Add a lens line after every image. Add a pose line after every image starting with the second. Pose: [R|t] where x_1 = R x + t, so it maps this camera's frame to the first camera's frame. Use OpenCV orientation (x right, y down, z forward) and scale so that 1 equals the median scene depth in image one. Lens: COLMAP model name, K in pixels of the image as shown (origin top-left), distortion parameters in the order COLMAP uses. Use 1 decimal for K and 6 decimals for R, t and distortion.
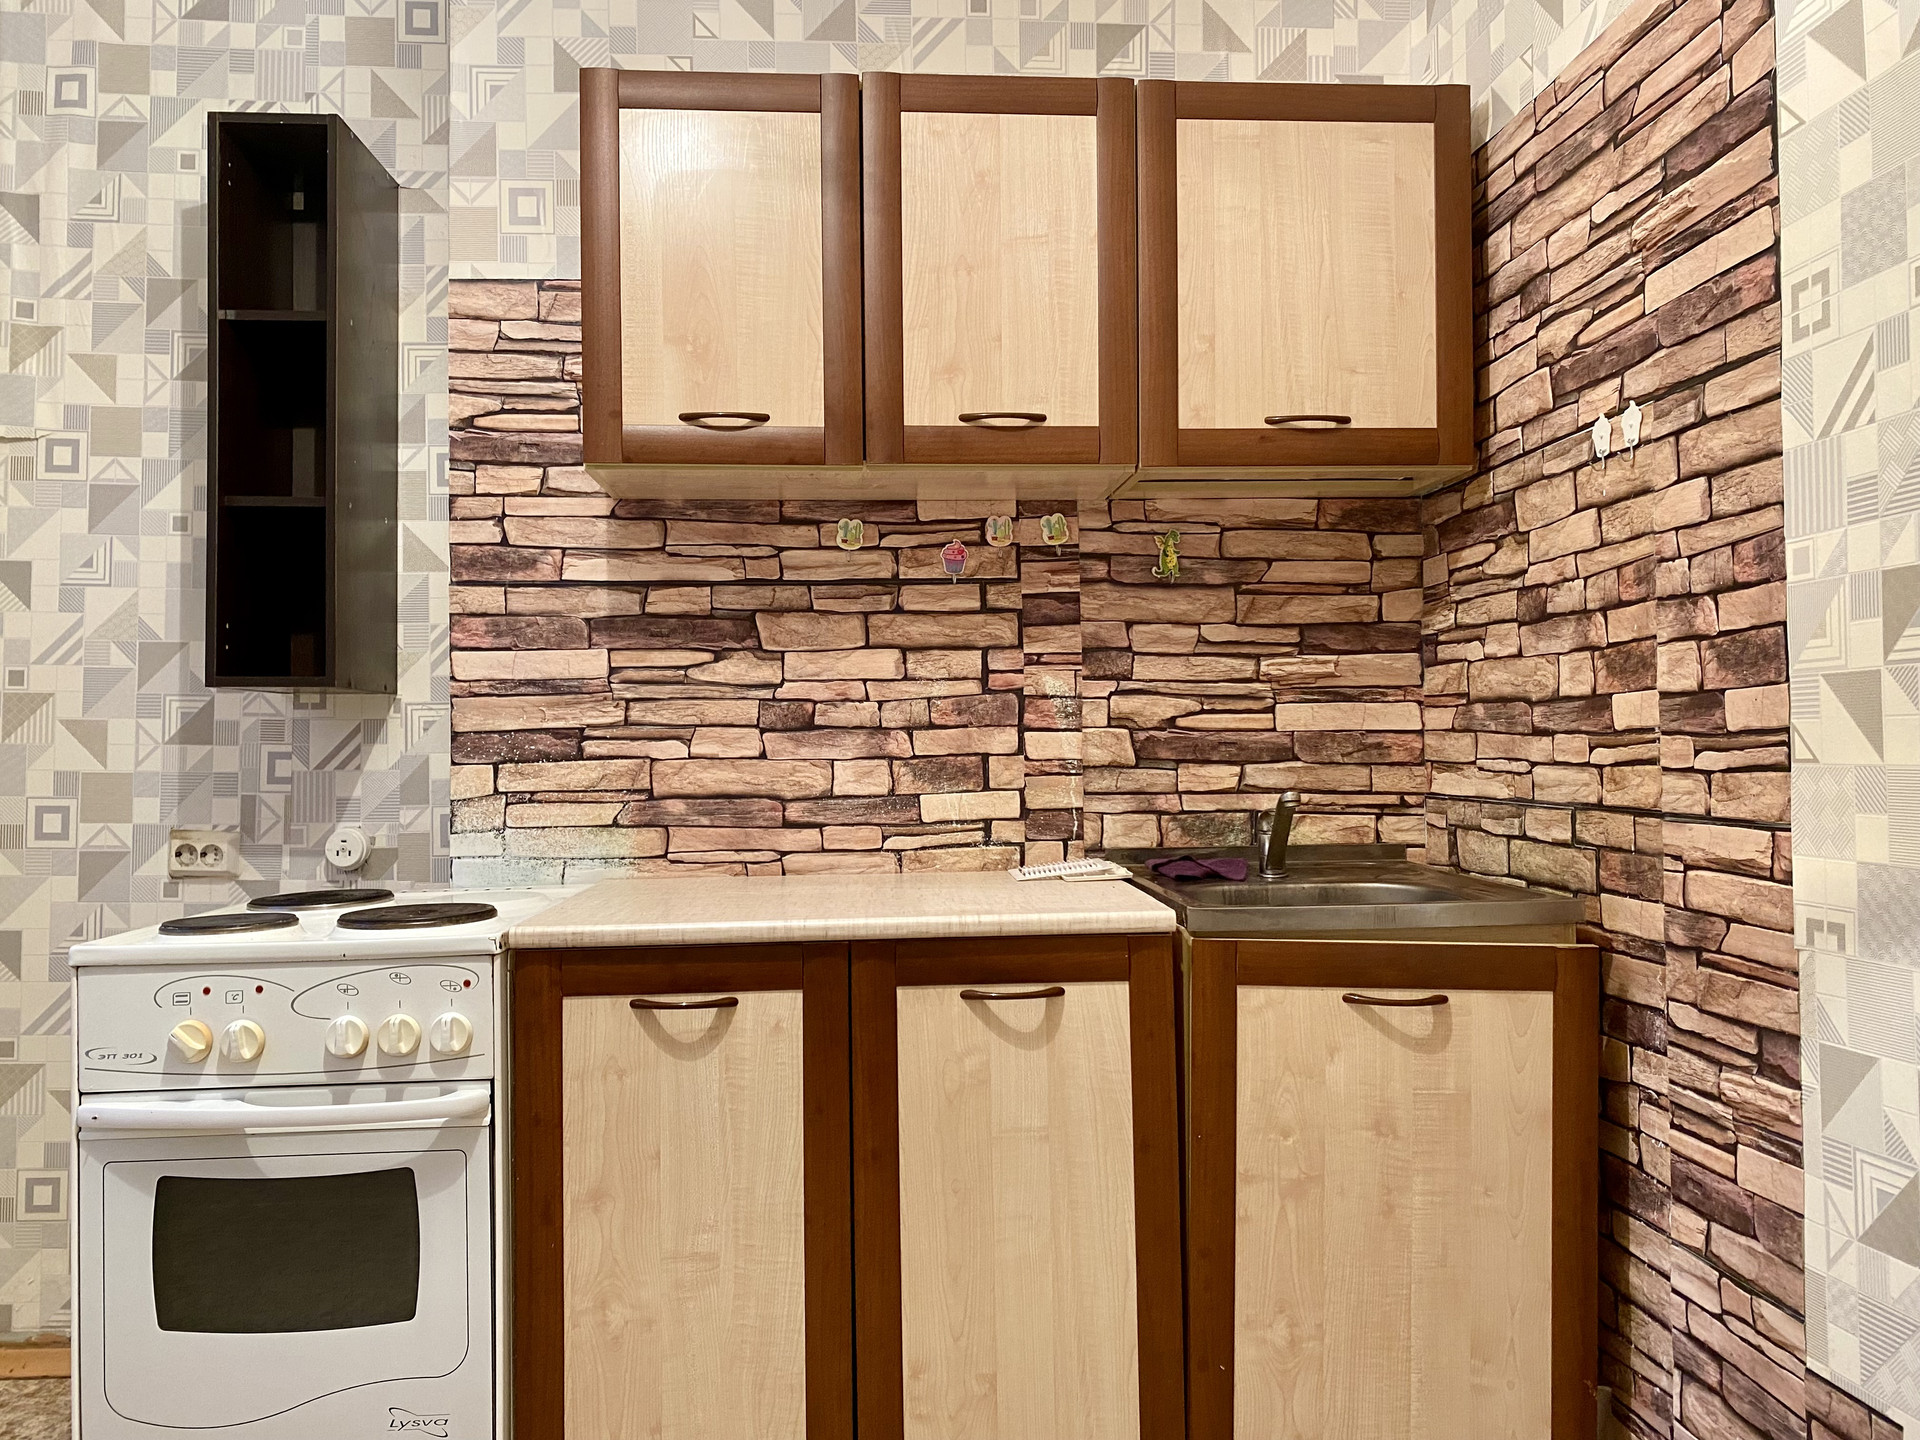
lens RADIAL K [[1427.5, 0, 960.0], [0, 1427.5, 720.0], [0, 0, 1]] dist [0.079566, -0.090805]
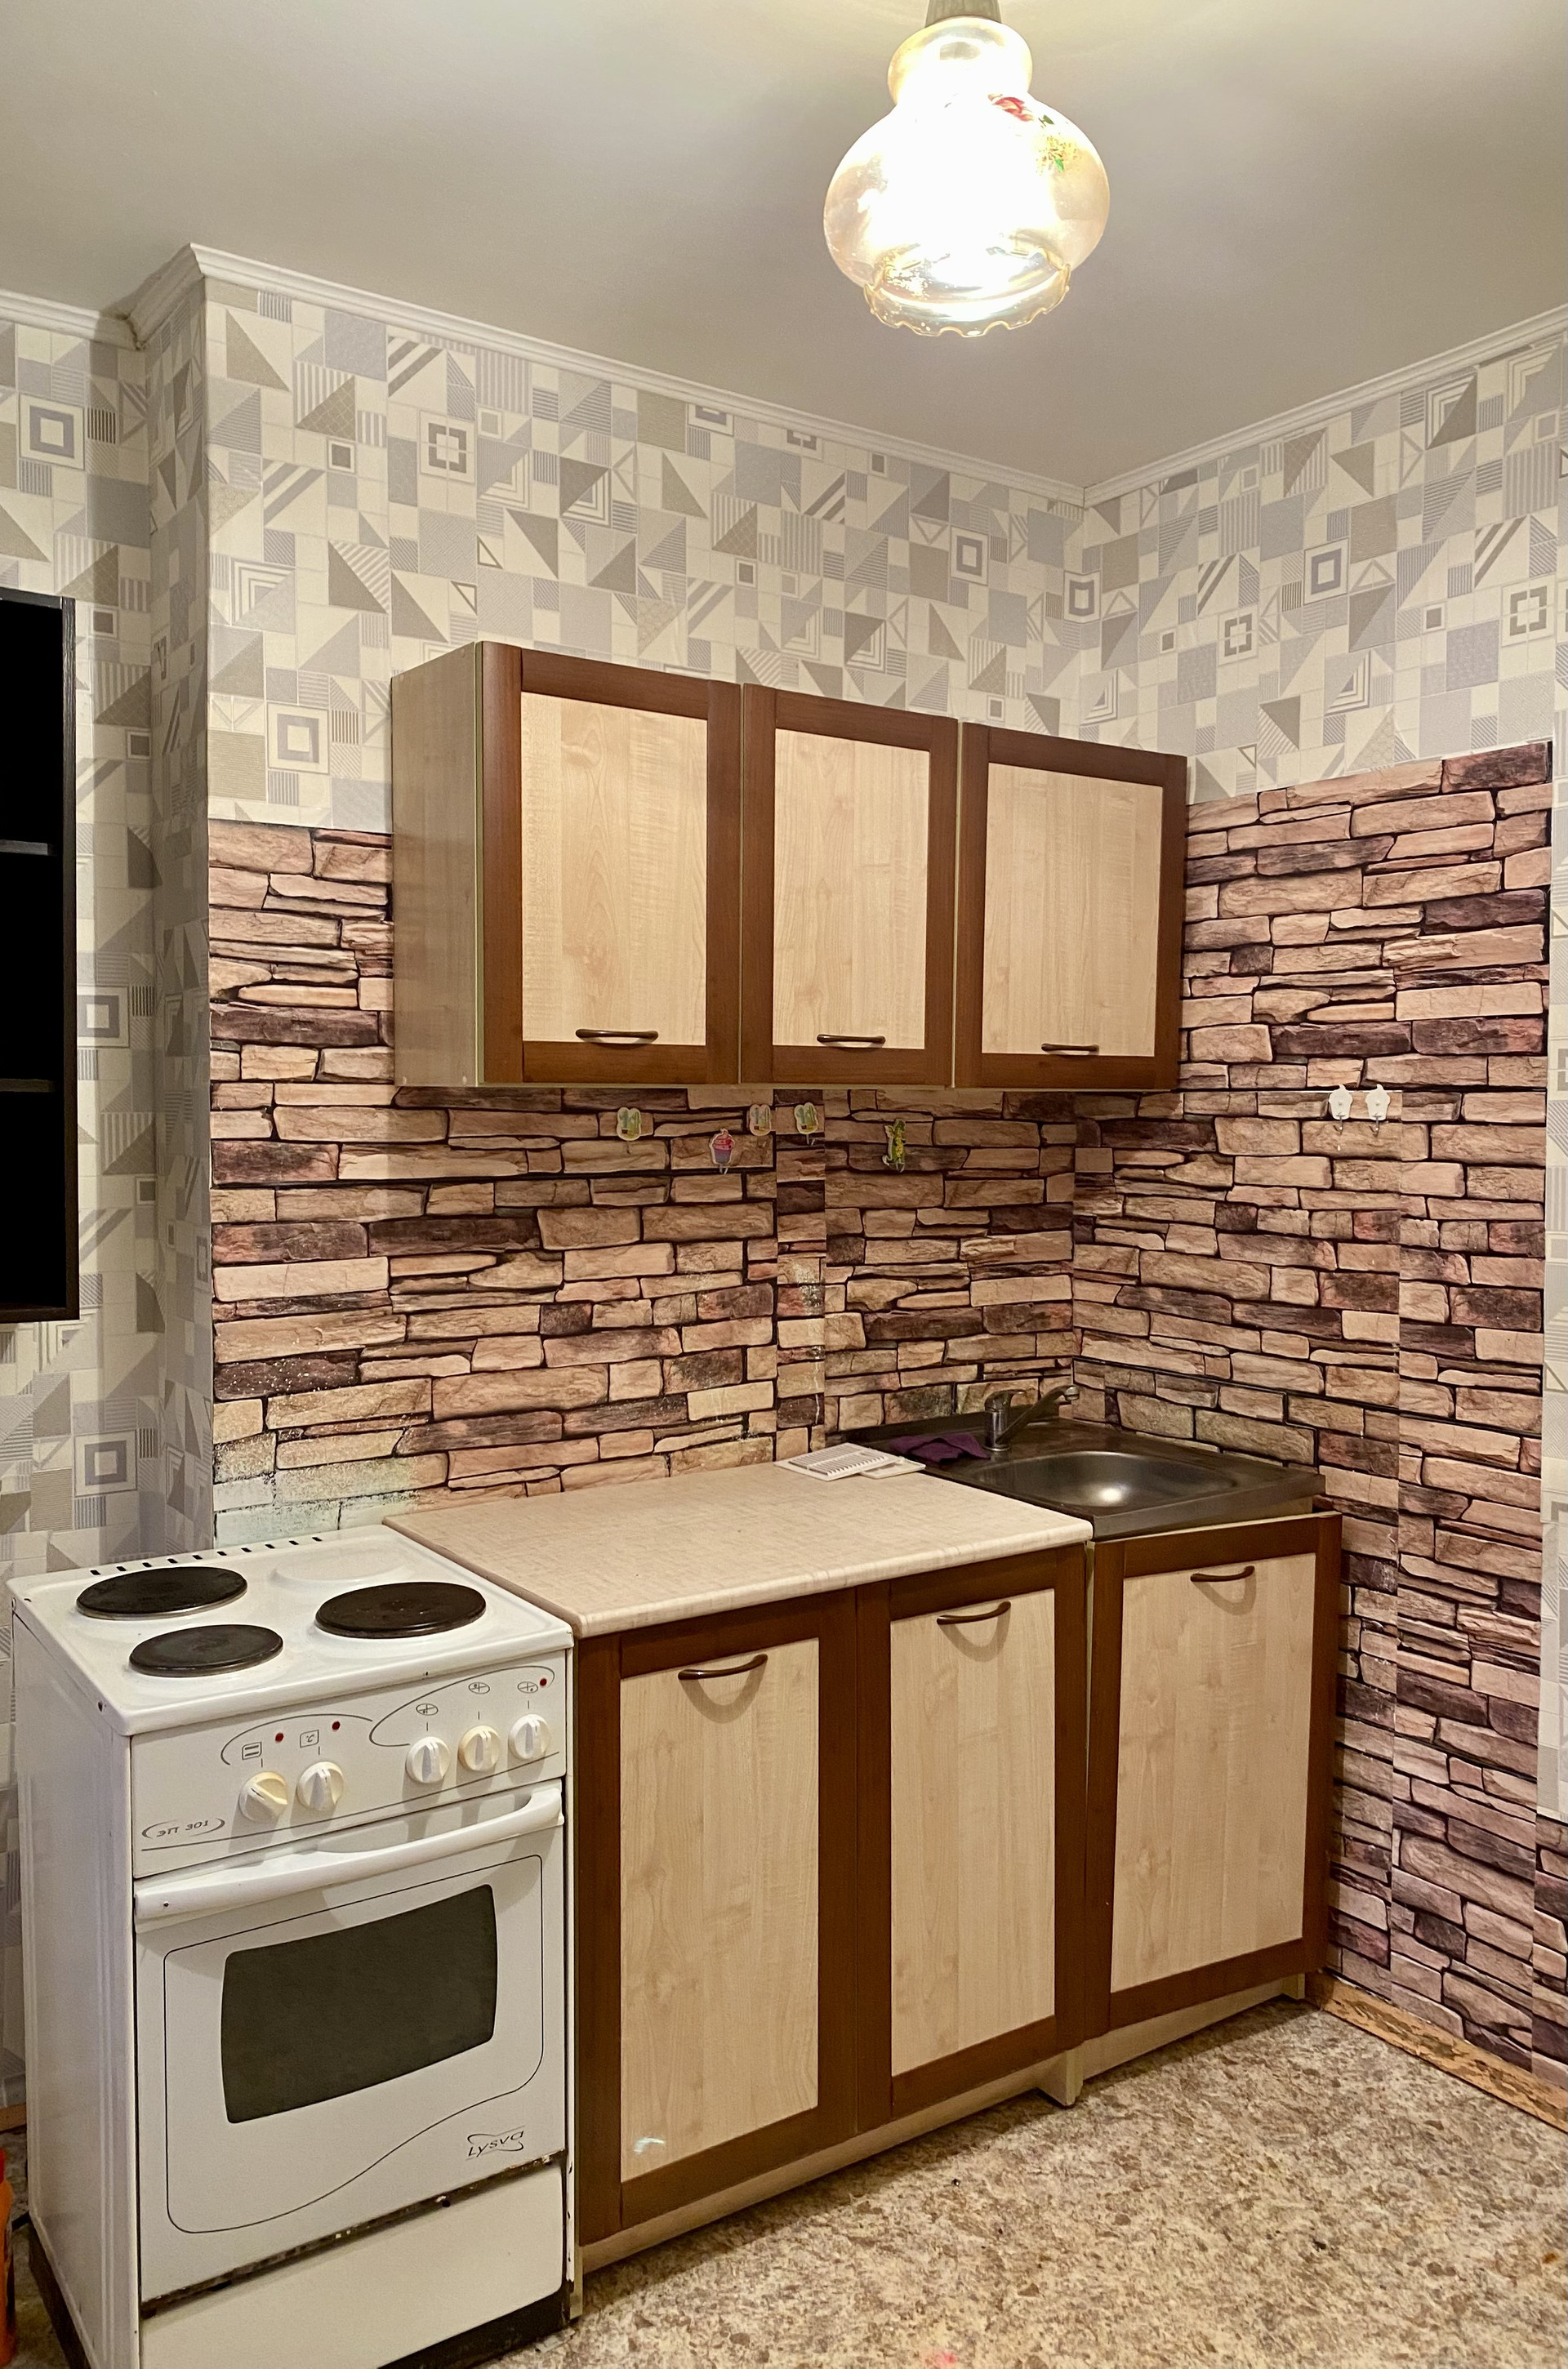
lens RADIAL K [[1774.7, 0, 784.0], [0, 1774.7, 1184.5], [0, 0, 1]] dist [0.134040, -0.261273]
pose [[0.855233, -0.011323, 0.518120, -0.660253], [-0.020392, 0.998252, 0.055476, -0.174241], [-0.517842, -0.058011, 0.853507, -0.062955]]
